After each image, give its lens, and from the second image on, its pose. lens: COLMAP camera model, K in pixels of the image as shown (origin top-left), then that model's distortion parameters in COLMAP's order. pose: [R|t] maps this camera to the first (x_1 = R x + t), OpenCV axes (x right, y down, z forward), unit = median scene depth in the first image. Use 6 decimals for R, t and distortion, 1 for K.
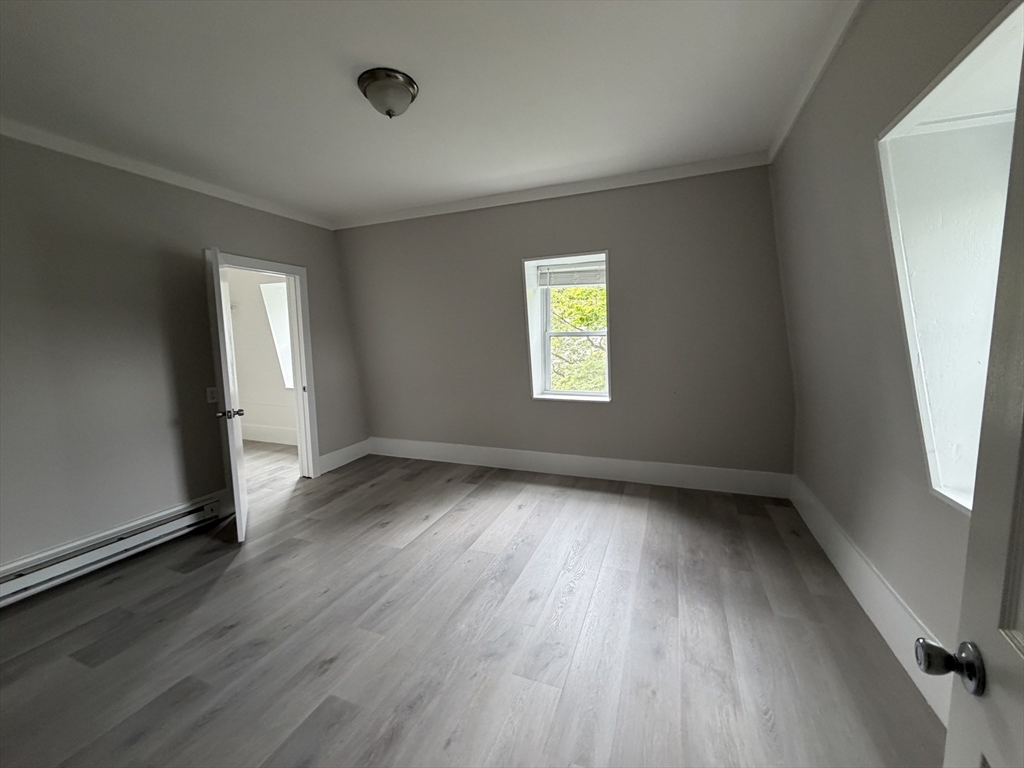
lens RADIAL K [[409.3, 0, 508.9], [0, 409.3, 383.8], [0, 0, 1]] dist [-0.002359, 0.000468]
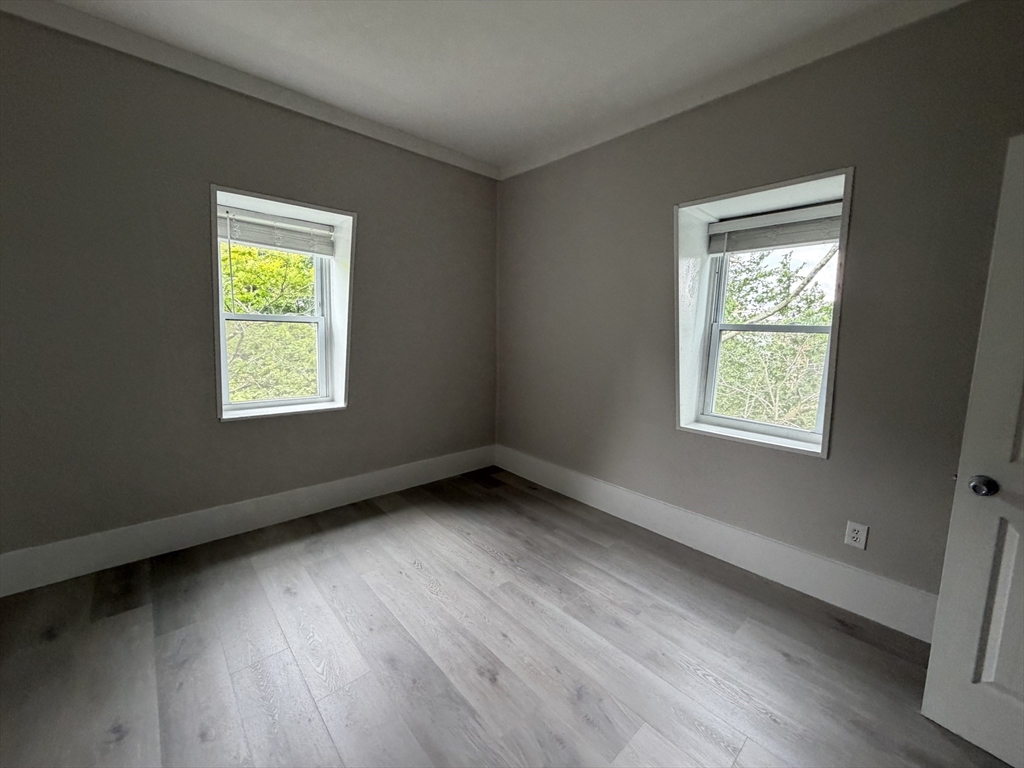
lens RADIAL K [[409.3, 0, 512.9], [0, 409.3, 381.4], [0, 0, 1]] dist [-0.002359, 0.000468]
pose [[0.433179, -0.082630, 0.897512, -0.369940], [0.069279, 0.995895, 0.058251, -0.034247], [-0.898642, 0.036946, 0.437125, 0.420908]]
